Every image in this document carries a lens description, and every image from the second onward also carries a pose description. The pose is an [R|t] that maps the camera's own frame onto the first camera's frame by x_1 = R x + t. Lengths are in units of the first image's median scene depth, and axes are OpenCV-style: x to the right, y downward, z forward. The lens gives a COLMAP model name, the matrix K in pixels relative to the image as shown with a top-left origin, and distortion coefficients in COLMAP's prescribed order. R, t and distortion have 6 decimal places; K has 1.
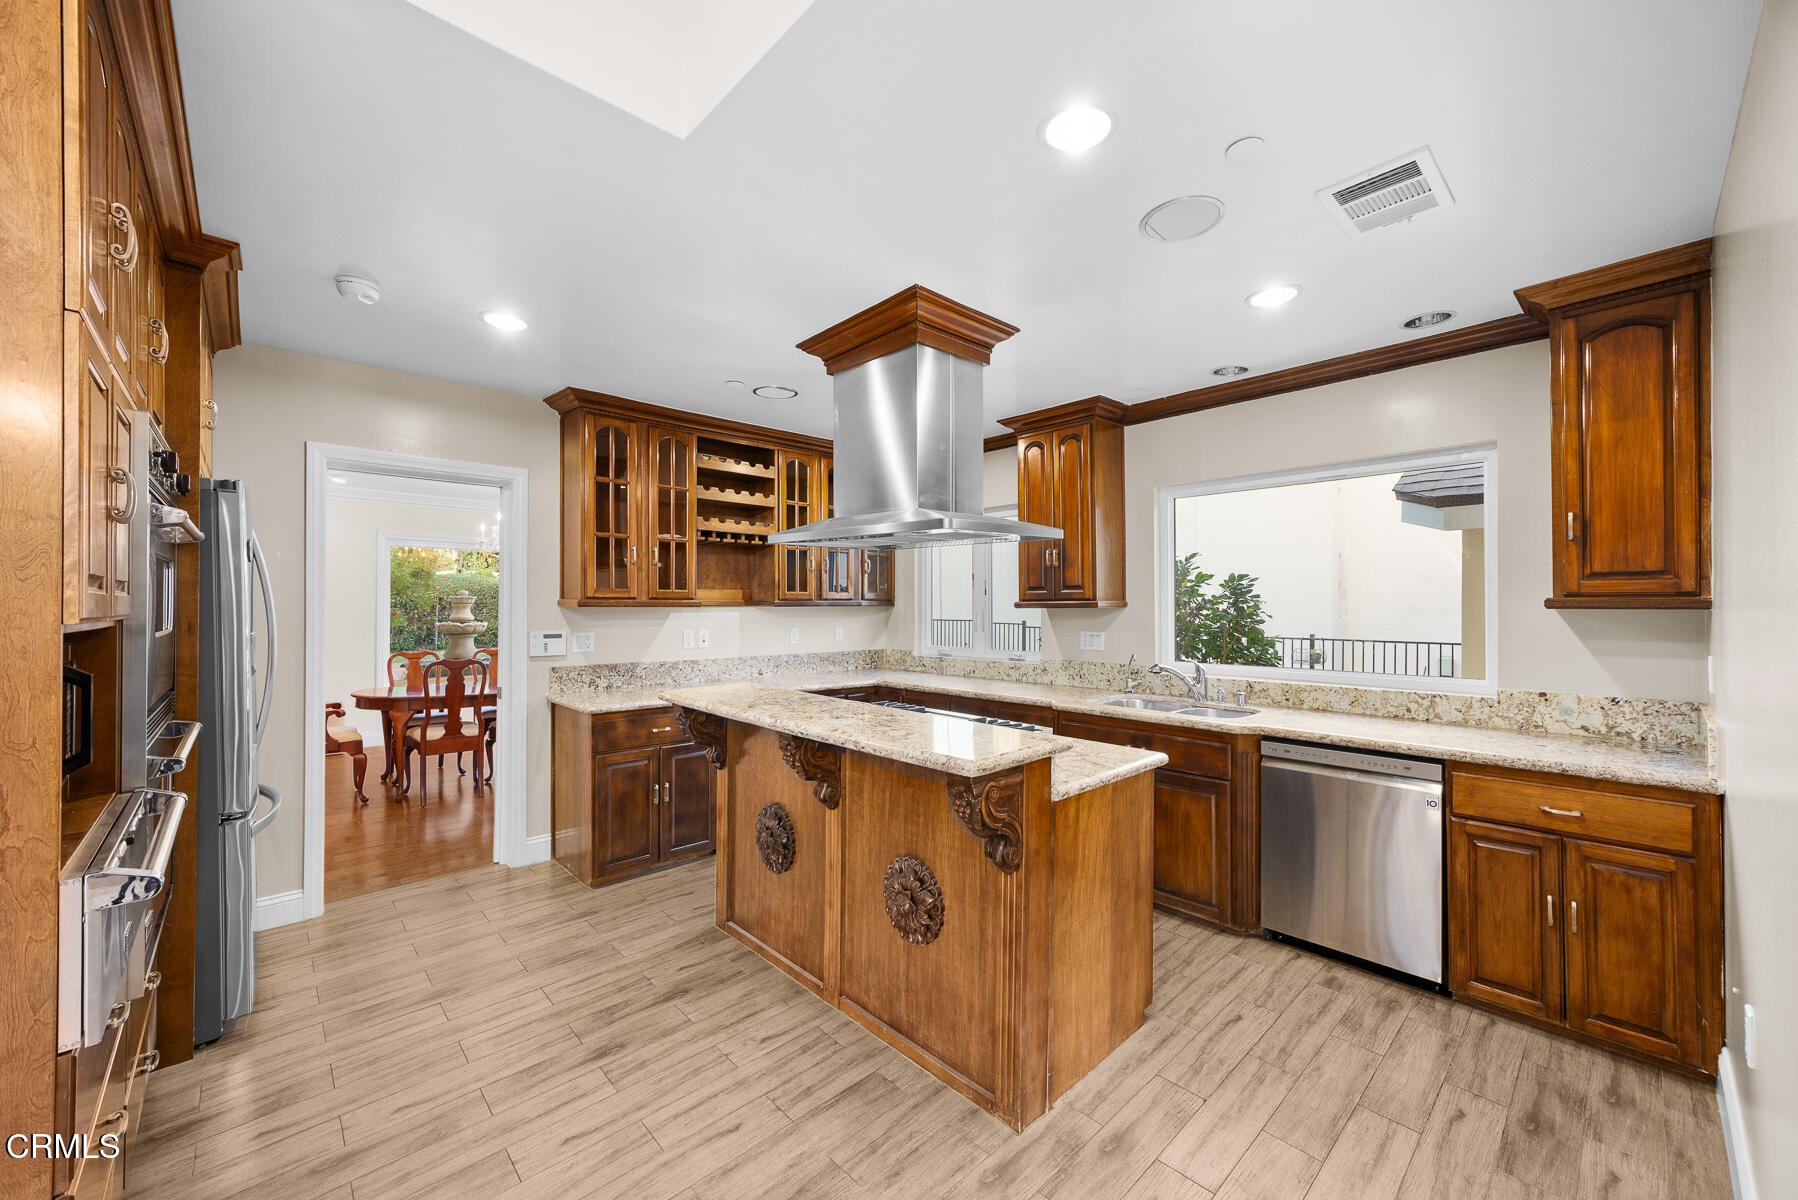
lens RADIAL K [[696.0, 0, 937.9], [0, 696.0, 599.3], [0, 0, 1]] dist [-0.001062, -0.000691]
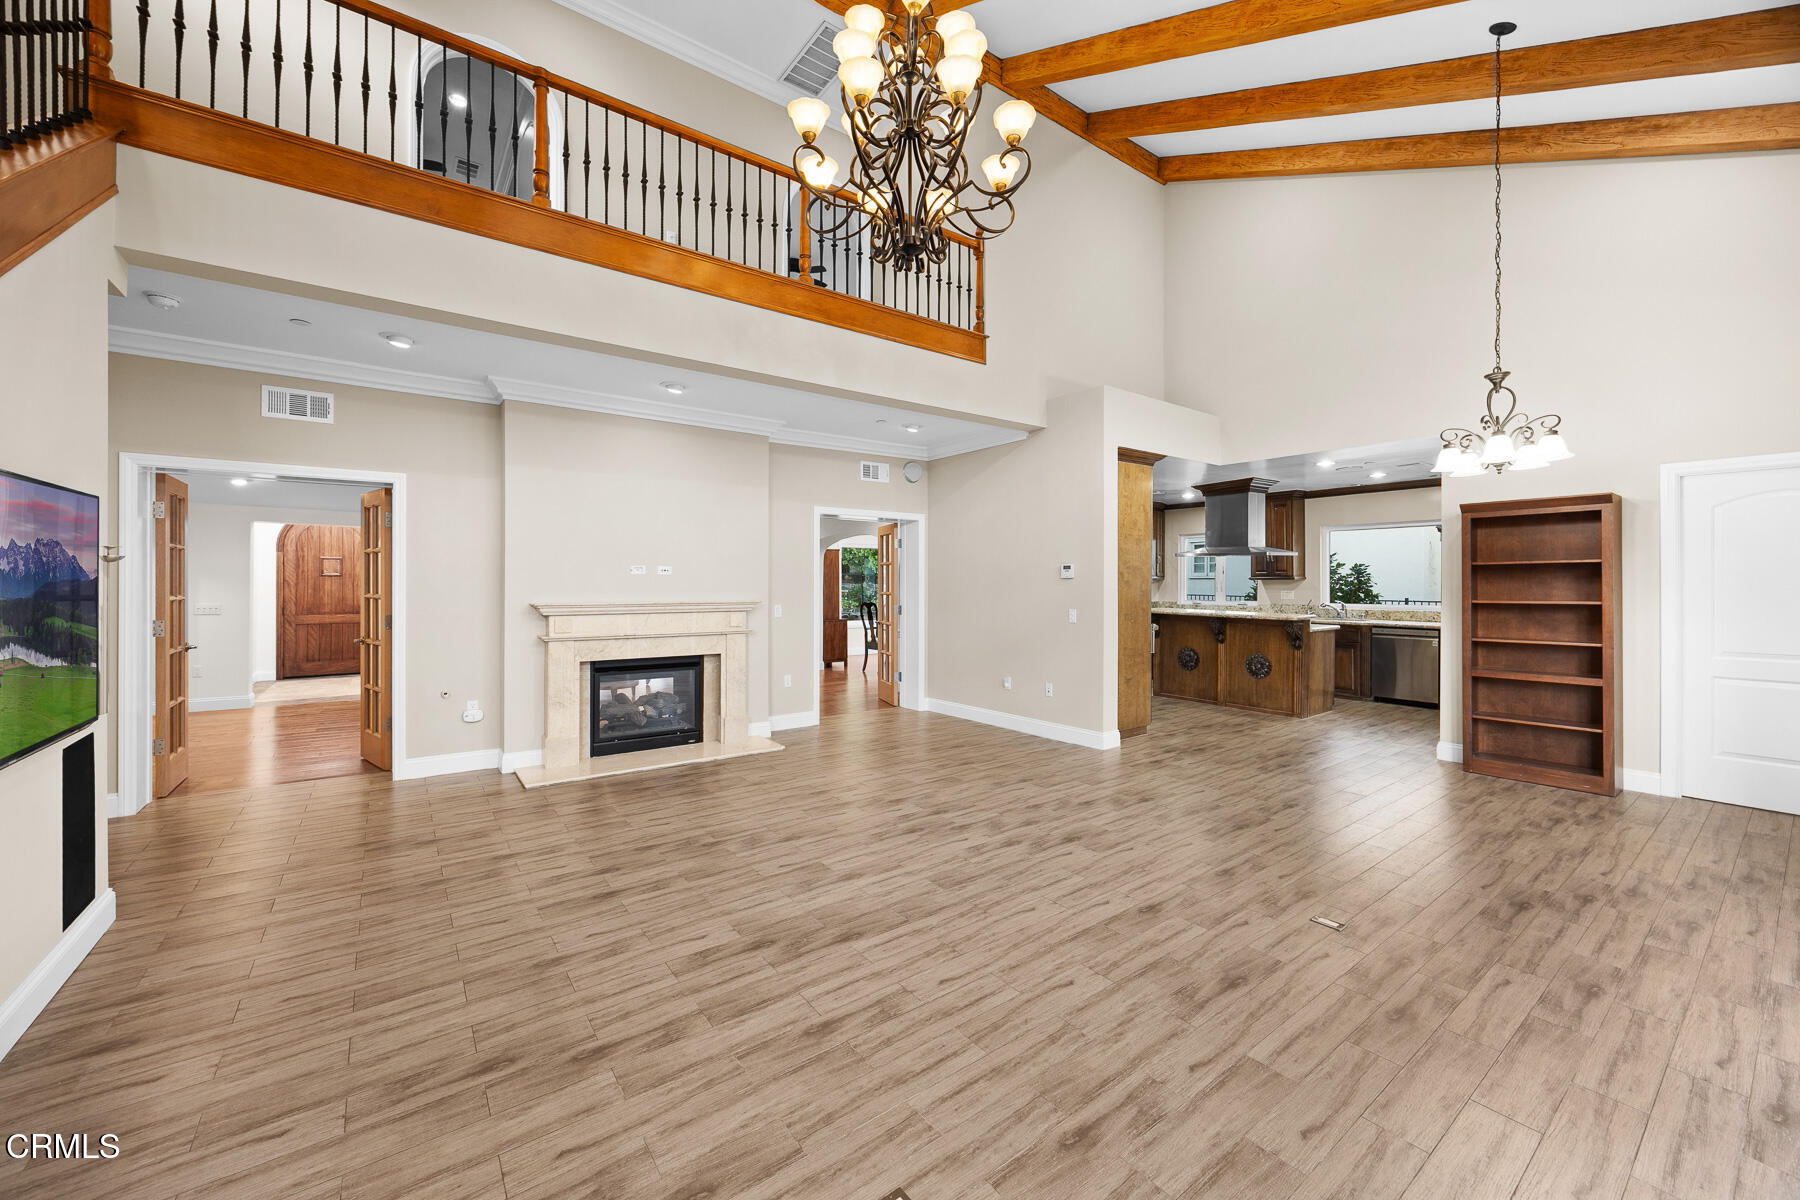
lens RADIAL K [[696.8, 0, 902.9], [0, 696.8, 576.8], [0, 0, 1]] dist [-0.001062, -0.000691]
pose [[0.989409, -0.002800, -0.145129, -0.686638], [0.004084, 0.999955, 0.008554, -0.021671], [0.145098, -0.009056, 0.989376, -1.405135]]
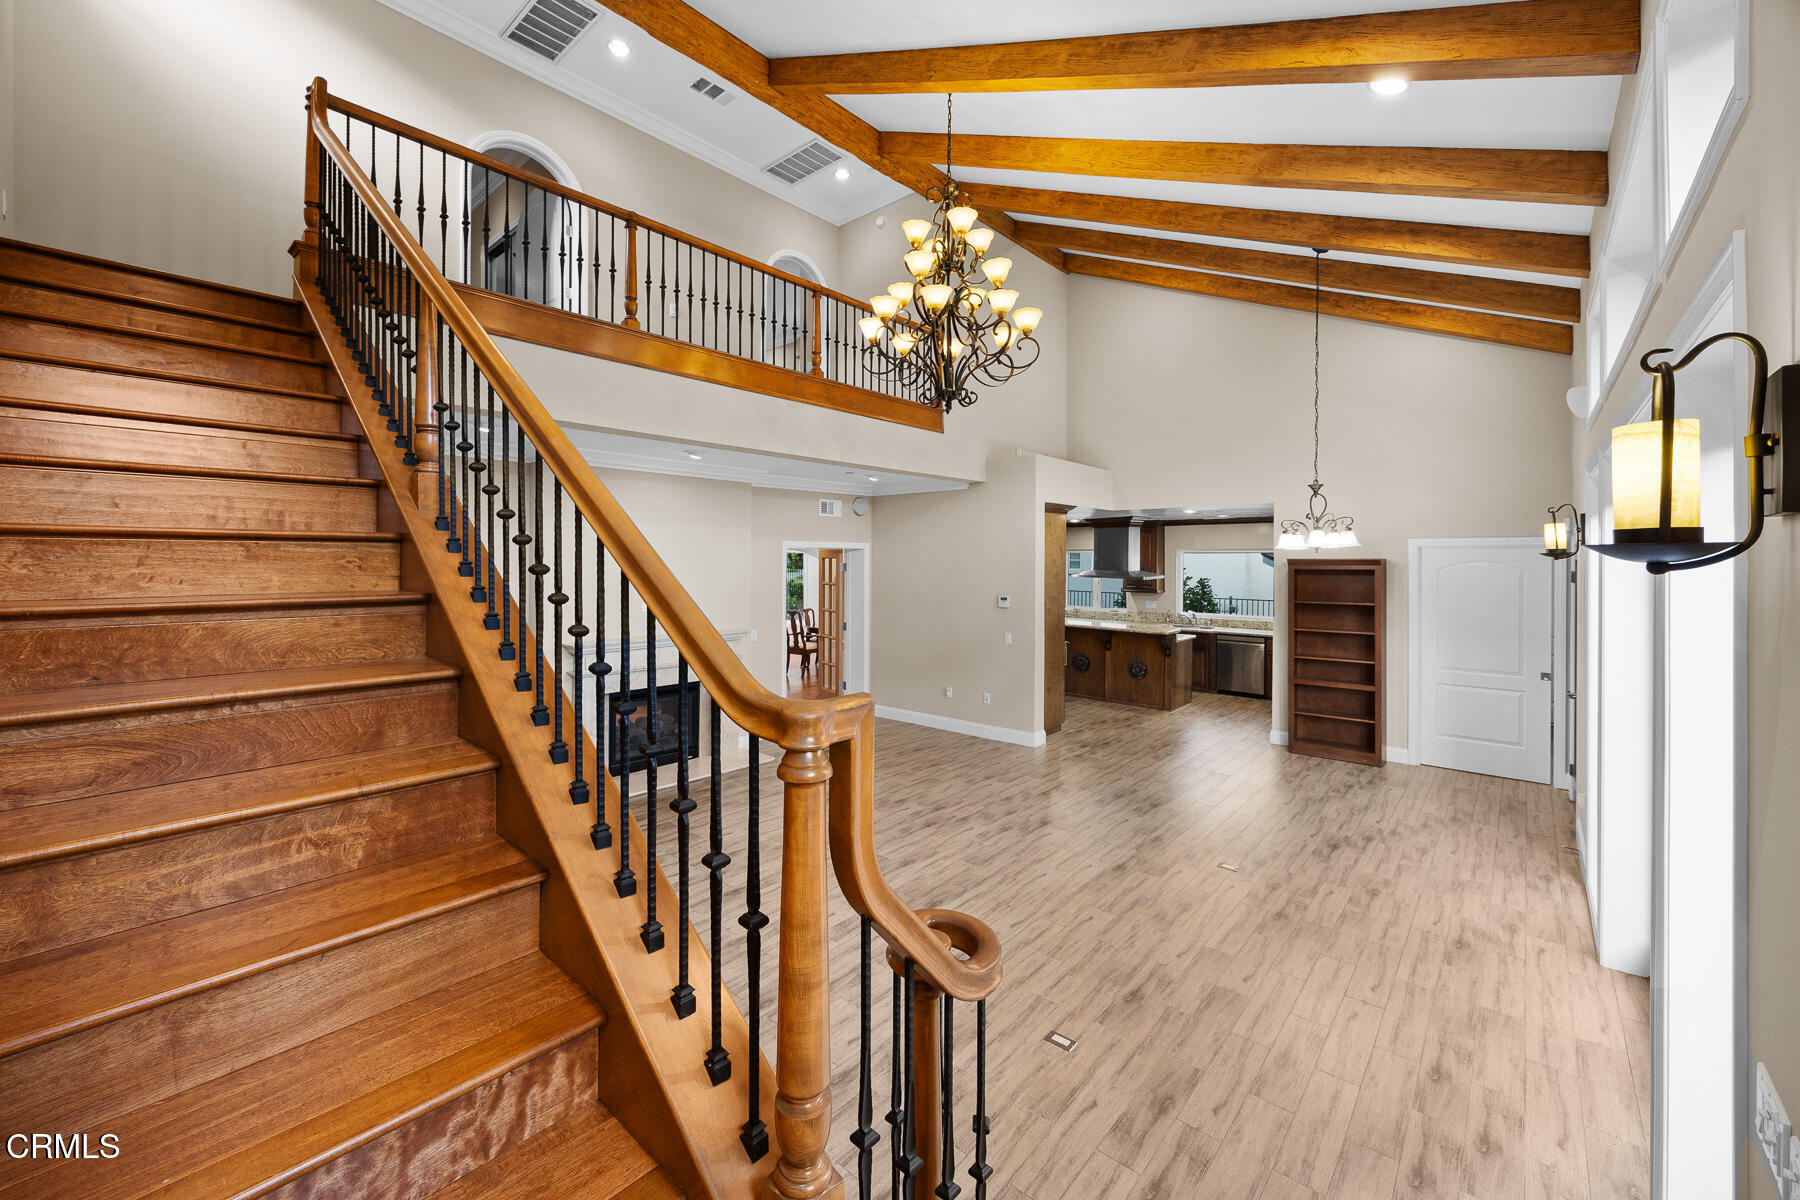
lens RADIAL K [[696.8, 0, 904.7], [0, 696.8, 558.7], [0, 0, 1]] dist [-0.001062, -0.000691]
pose [[0.998414, 0.002699, 0.056230, -0.903115], [-0.003119, 0.999968, 0.007386, -0.137303], [-0.056208, -0.007550, 0.998391, -1.670022]]
